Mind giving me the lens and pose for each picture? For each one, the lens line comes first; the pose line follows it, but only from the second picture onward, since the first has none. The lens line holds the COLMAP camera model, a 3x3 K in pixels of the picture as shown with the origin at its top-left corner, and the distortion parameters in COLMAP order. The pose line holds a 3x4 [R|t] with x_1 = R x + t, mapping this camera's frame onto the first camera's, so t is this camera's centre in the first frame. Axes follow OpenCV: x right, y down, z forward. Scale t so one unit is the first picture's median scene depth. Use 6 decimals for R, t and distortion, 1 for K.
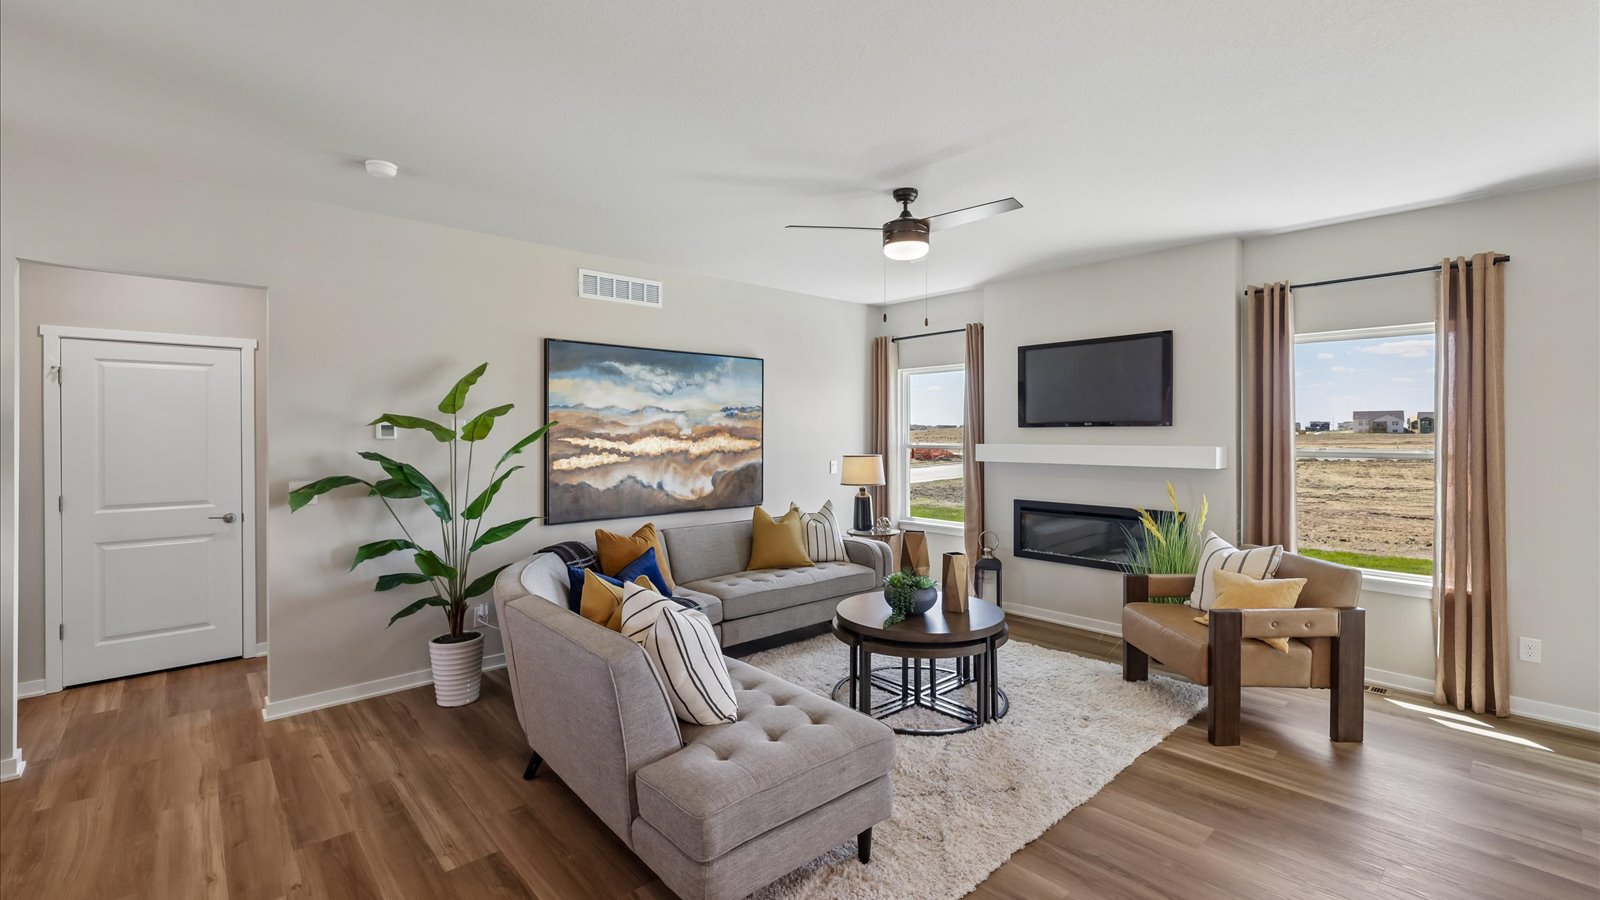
lens RADIAL K [[675.6, 0, 809.5], [0, 675.6, 432.9], [0, 0, 1]] dist [0.003202, -0.001436]
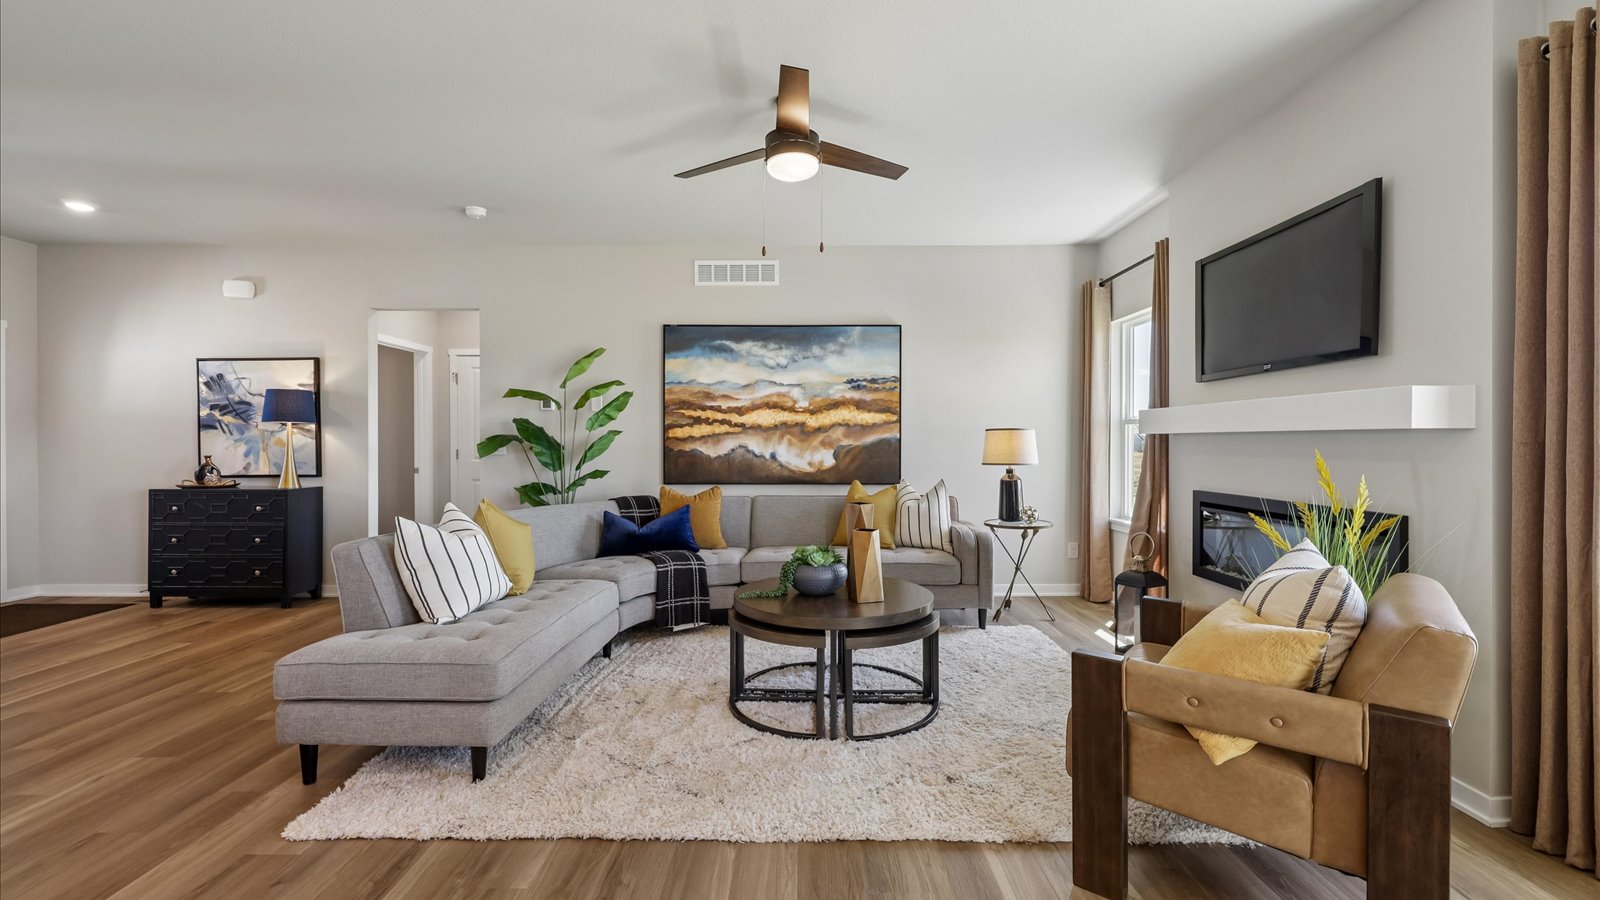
lens RADIAL K [[675.6, 0, 805.6], [0, 675.6, 444.6], [0, 0, 1]] dist [0.003202, -0.001436]
pose [[0.736473, 0.004939, -0.676449, 0.550213], [-0.000064, 0.999974, 0.007231, 0.055832], [0.676467, -0.005283, 0.736454, 0.282722]]
